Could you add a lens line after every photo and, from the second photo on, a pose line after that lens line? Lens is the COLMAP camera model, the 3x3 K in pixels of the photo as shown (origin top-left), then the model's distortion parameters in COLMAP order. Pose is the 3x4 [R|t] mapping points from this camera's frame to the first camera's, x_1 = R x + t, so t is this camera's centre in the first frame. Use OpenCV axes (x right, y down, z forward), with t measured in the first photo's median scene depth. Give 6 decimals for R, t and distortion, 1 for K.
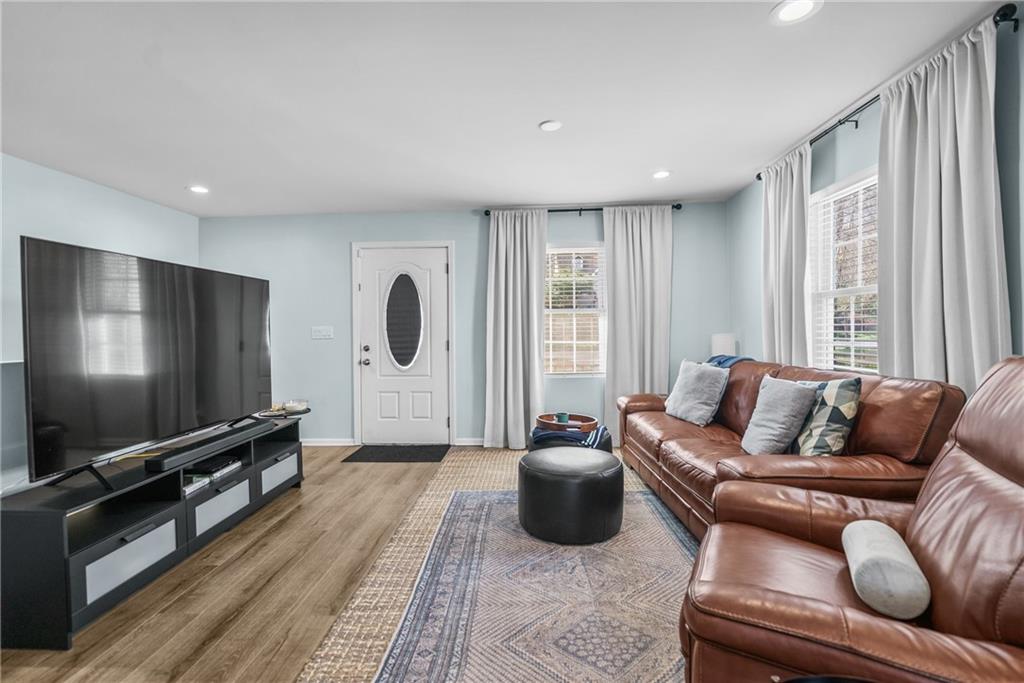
lens RADIAL K [[465.9, 0, 510.2], [0, 465.9, 338.2], [0, 0, 1]] dist [-0.000950, 0.000443]
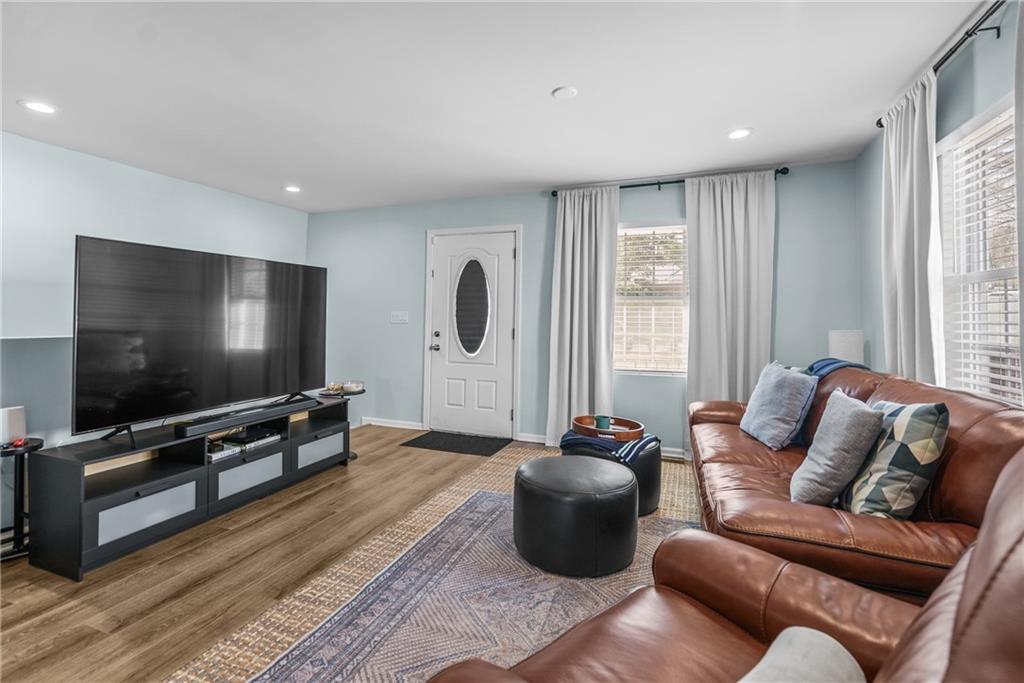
lens RADIAL K [[480.5, 0, 502.9], [0, 480.5, 303.7], [0, 0, 1]] dist [-0.000484, 0.000737]
pose [[0.944478, 0.012360, -0.328341, 0.281734], [-0.026995, 0.998833, -0.040052, -0.009797], [0.327463, 0.046692, 0.943710, 0.103744]]
